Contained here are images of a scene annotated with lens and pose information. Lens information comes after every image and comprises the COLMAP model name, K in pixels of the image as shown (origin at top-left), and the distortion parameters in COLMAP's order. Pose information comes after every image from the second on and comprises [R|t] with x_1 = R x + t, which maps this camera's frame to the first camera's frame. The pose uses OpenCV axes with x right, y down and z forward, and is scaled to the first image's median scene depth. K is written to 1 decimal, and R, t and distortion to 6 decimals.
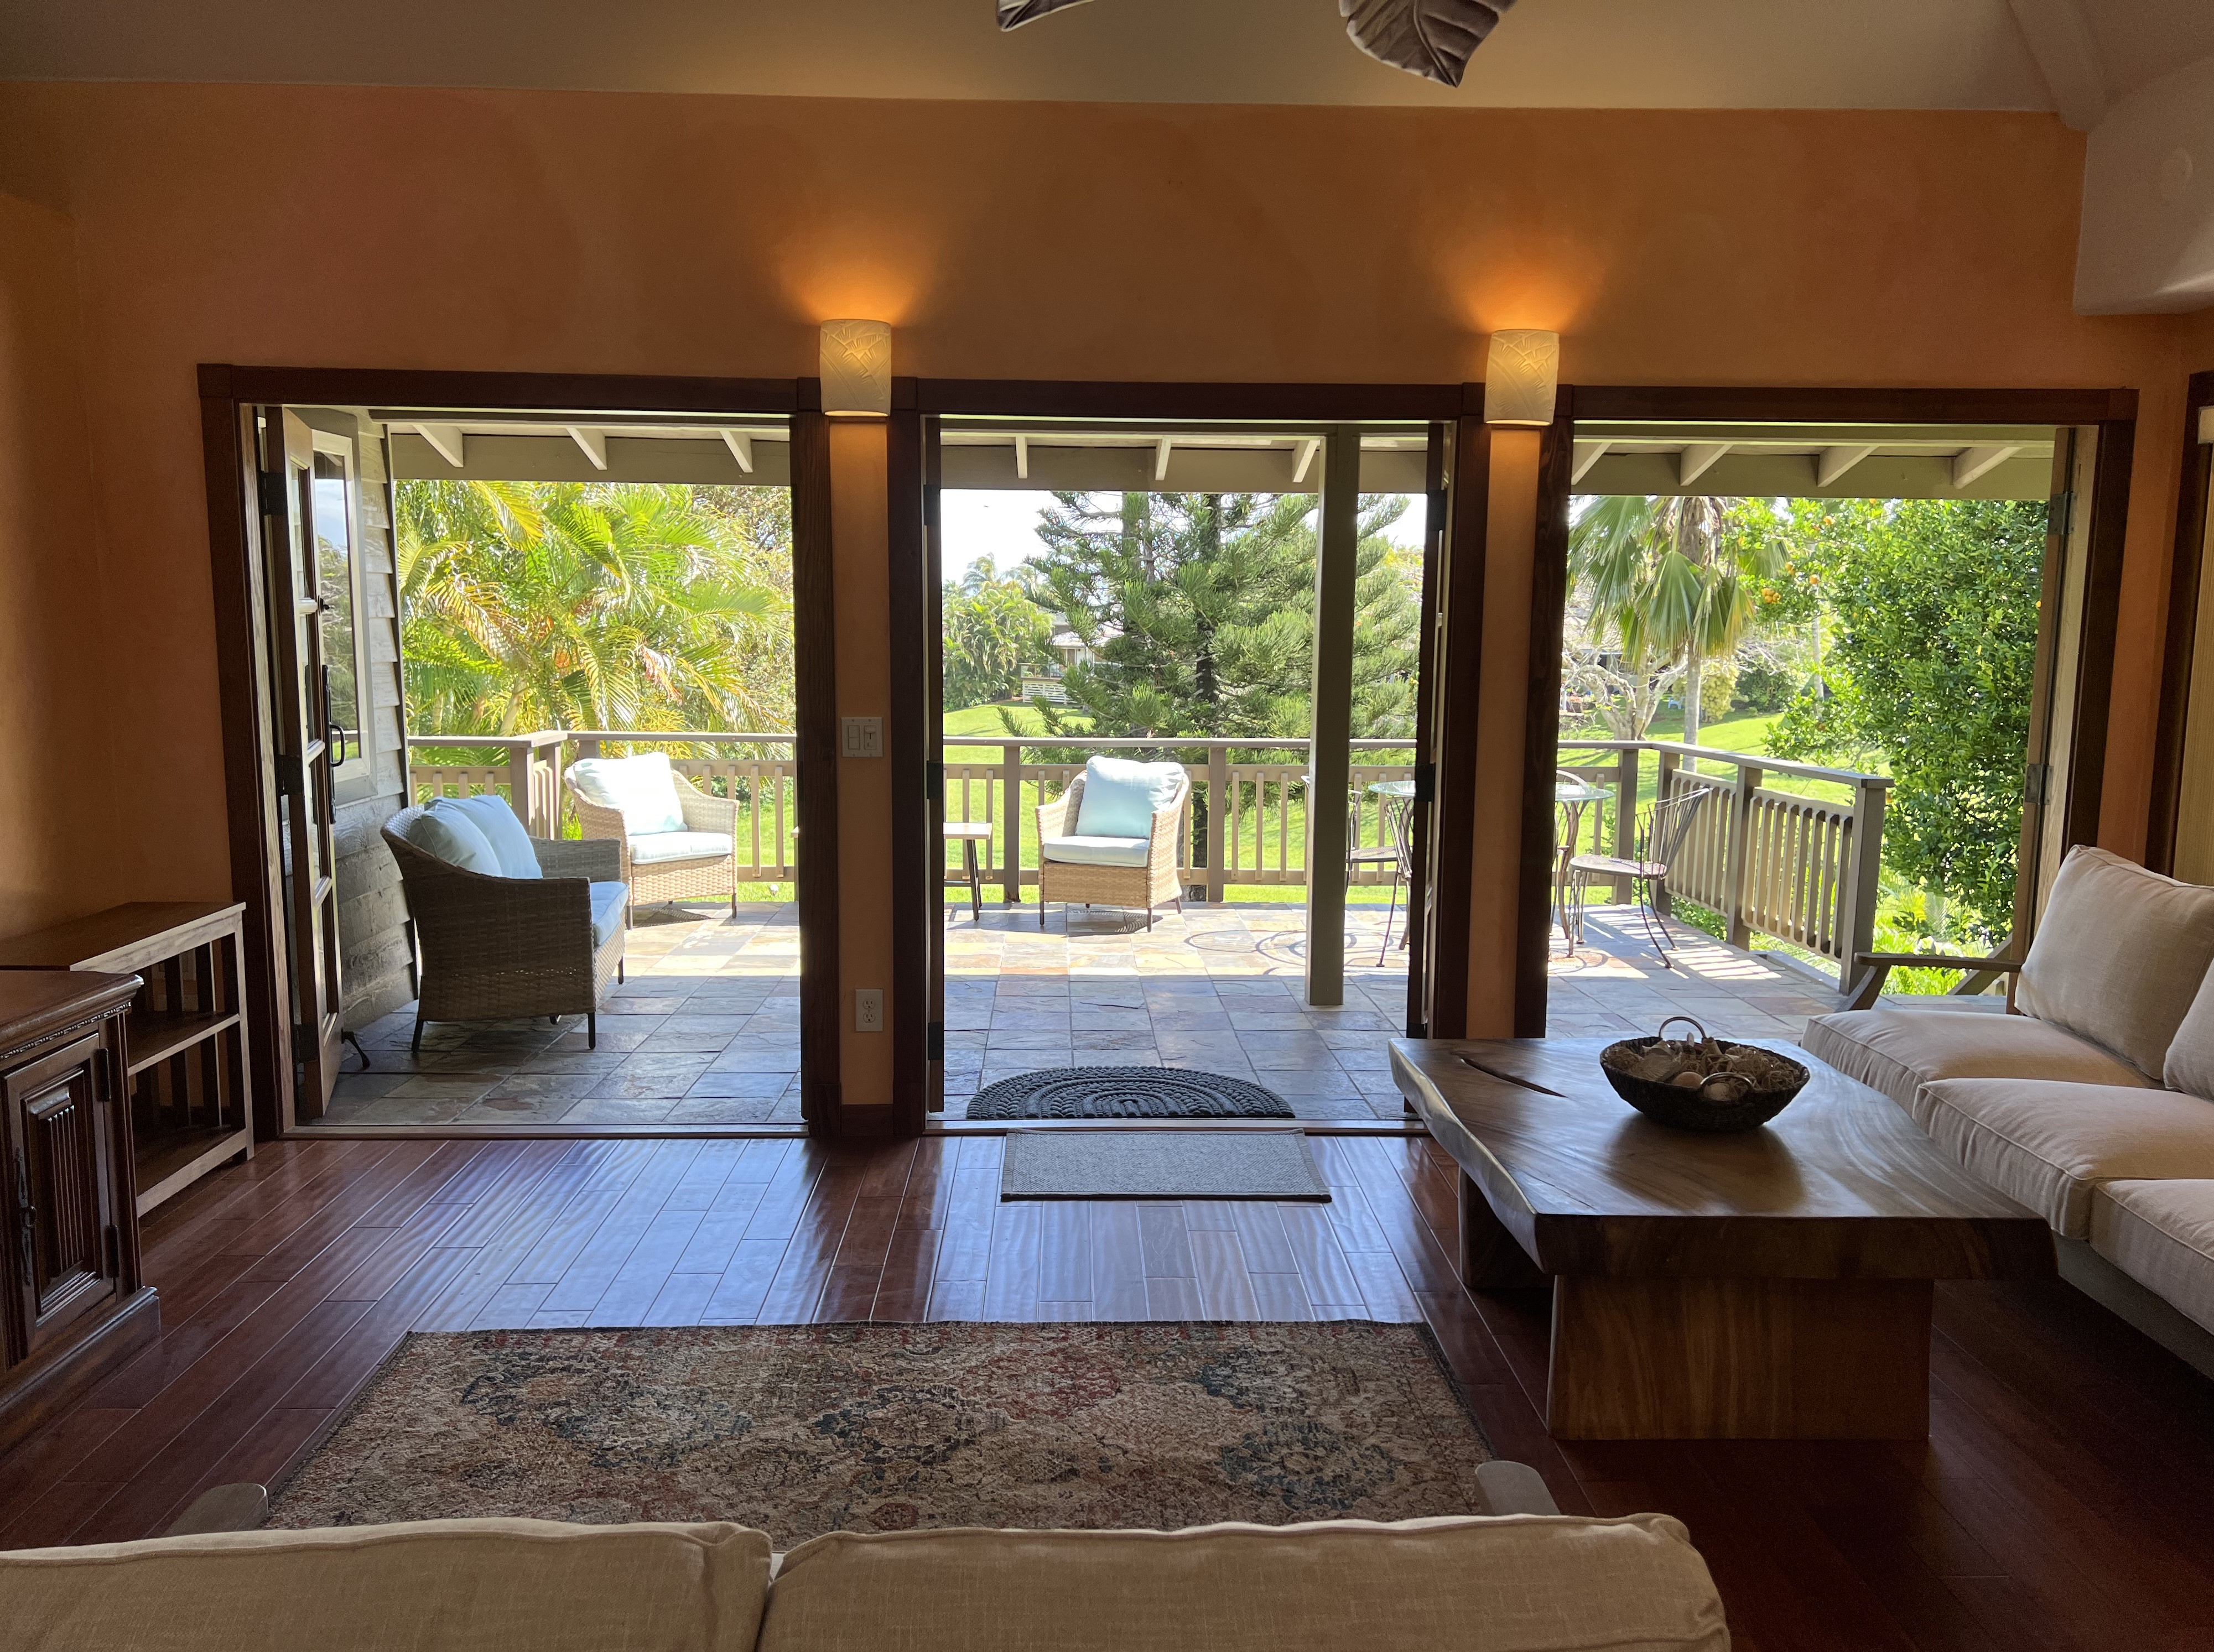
lens RADIAL K [[1673.5, 0, 1107.9], [0, 1673.5, 830.7], [0, 0, 1]] dist [0.062879, -0.070260]
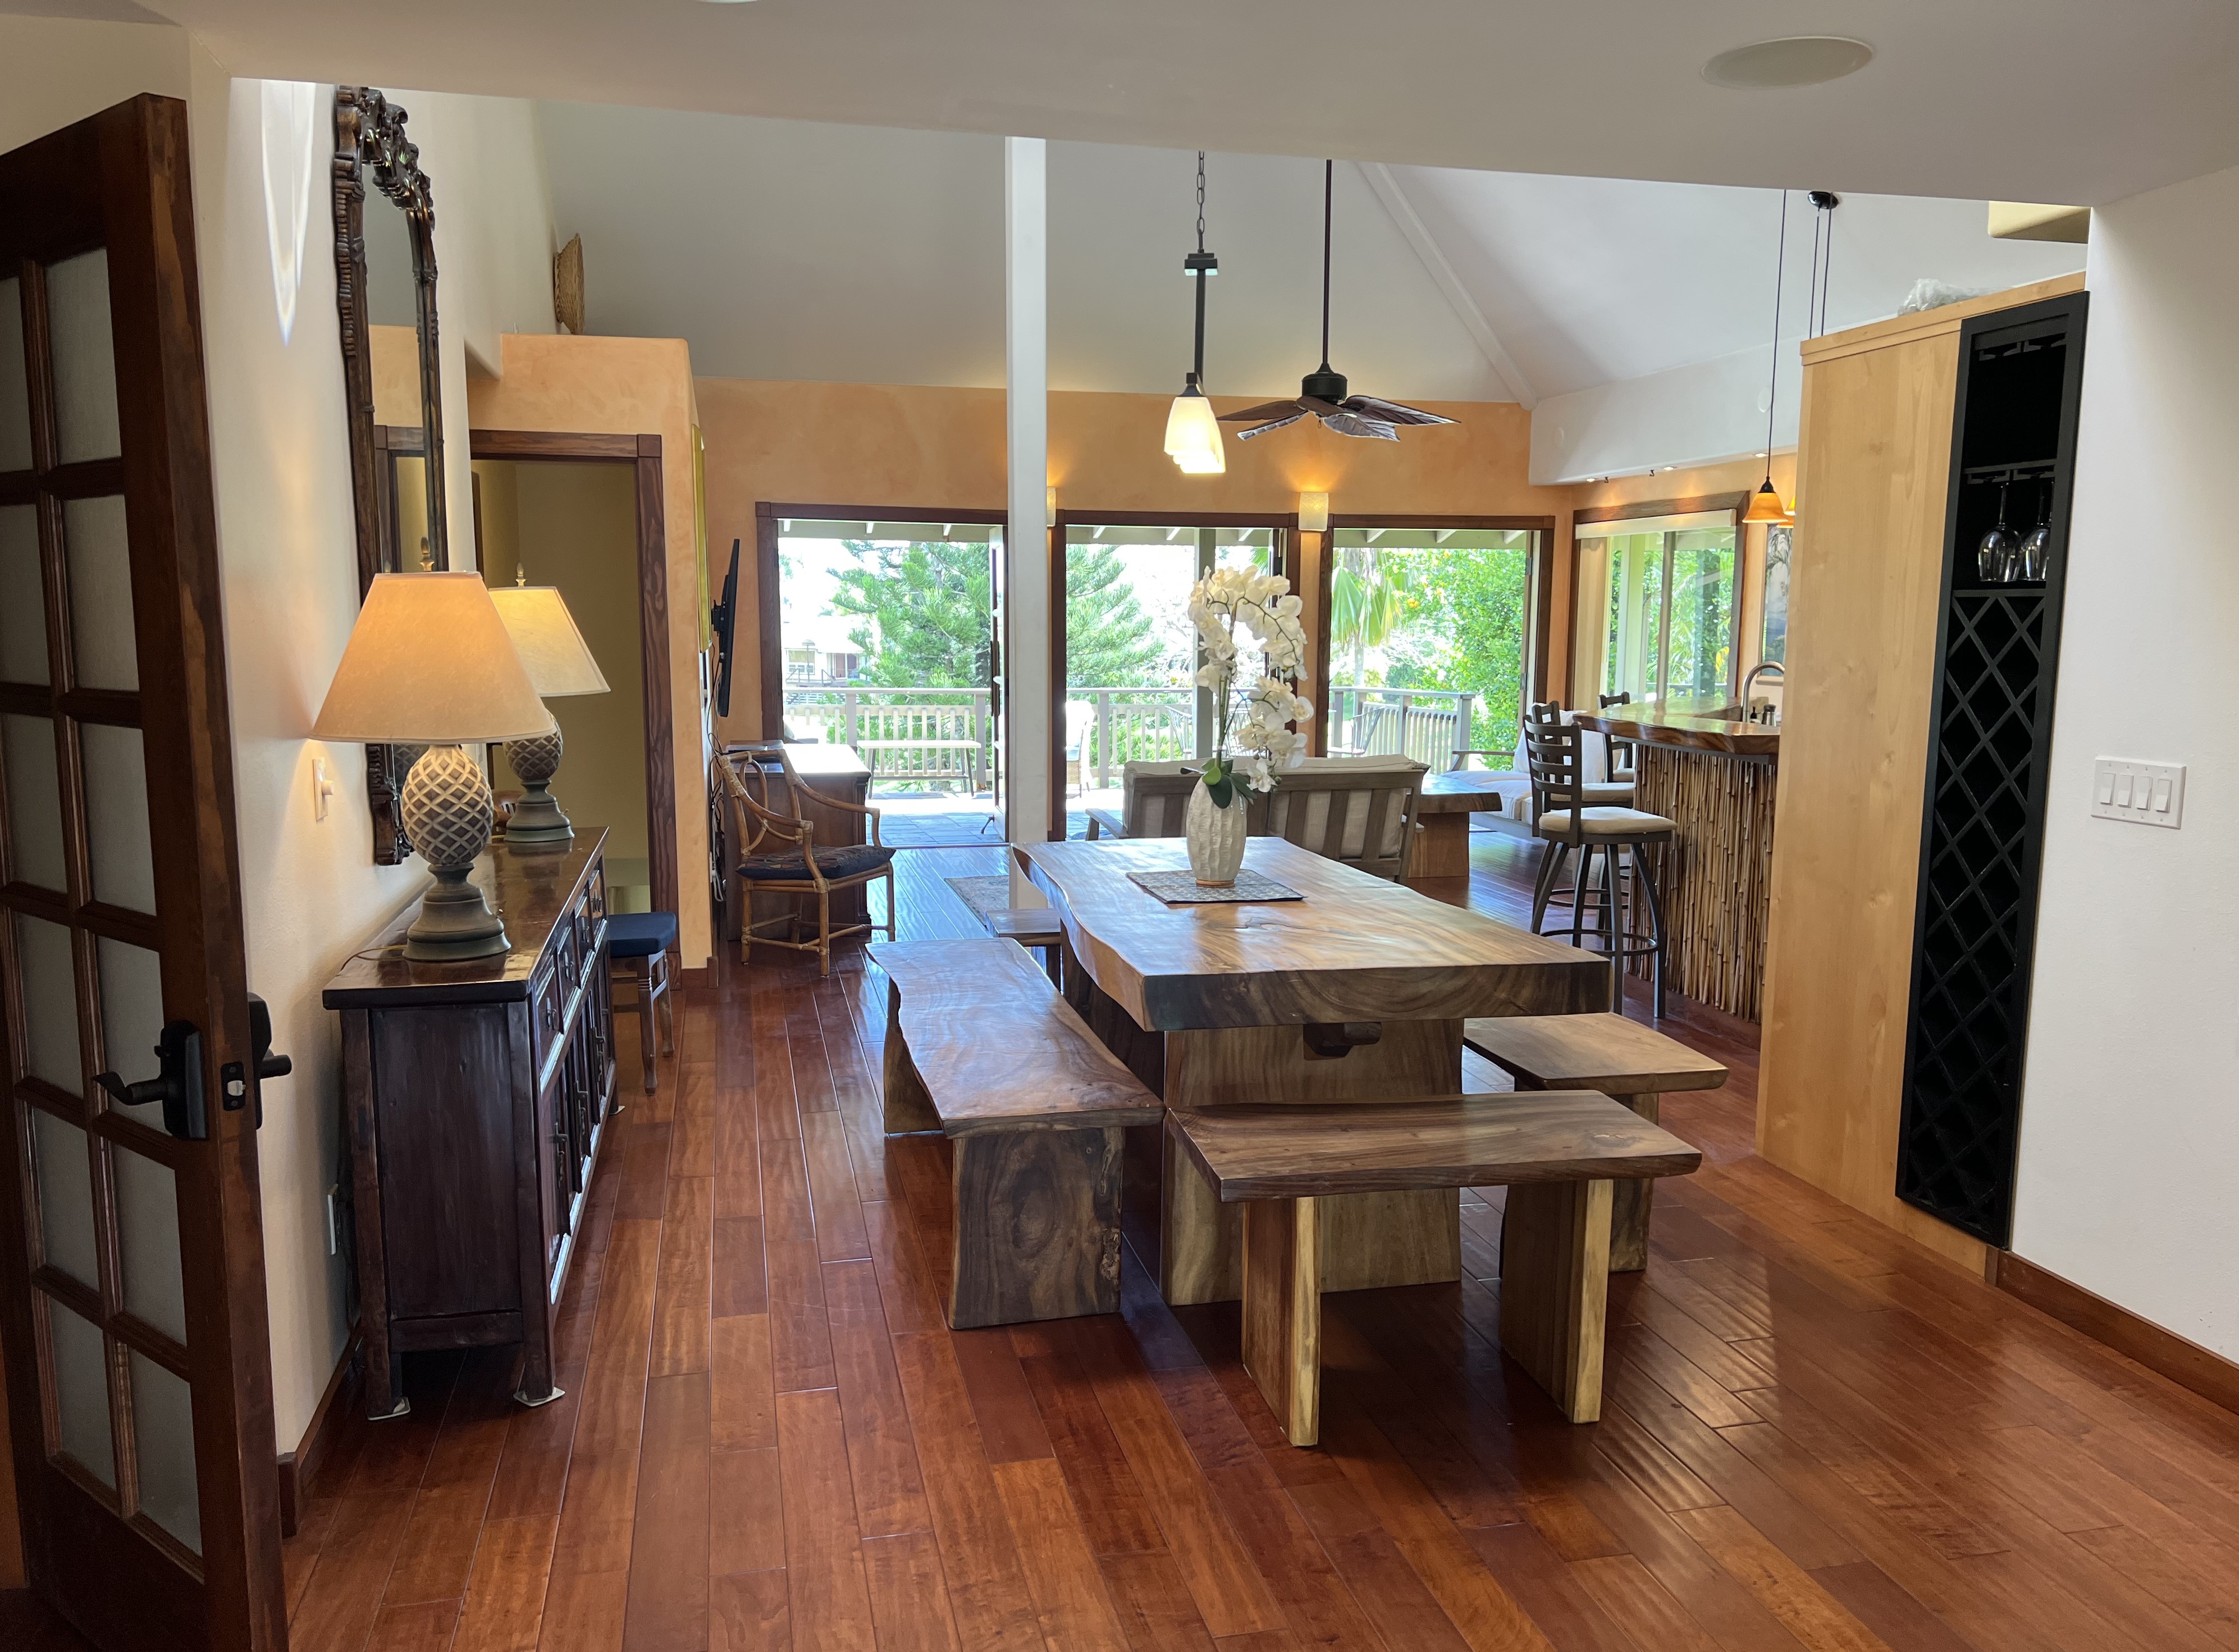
lens RADIAL K [[1692.5, 0, 1118.0], [0, 1692.5, 830.2], [0, 0, 1]] dist [0.062879, -0.070260]
pose [[0.979882, -0.027063, 0.197734, -0.478048], [0.027837, 0.999612, -0.001134, 0.166146], [-0.197627, 0.006616, 0.980255, -1.210764]]
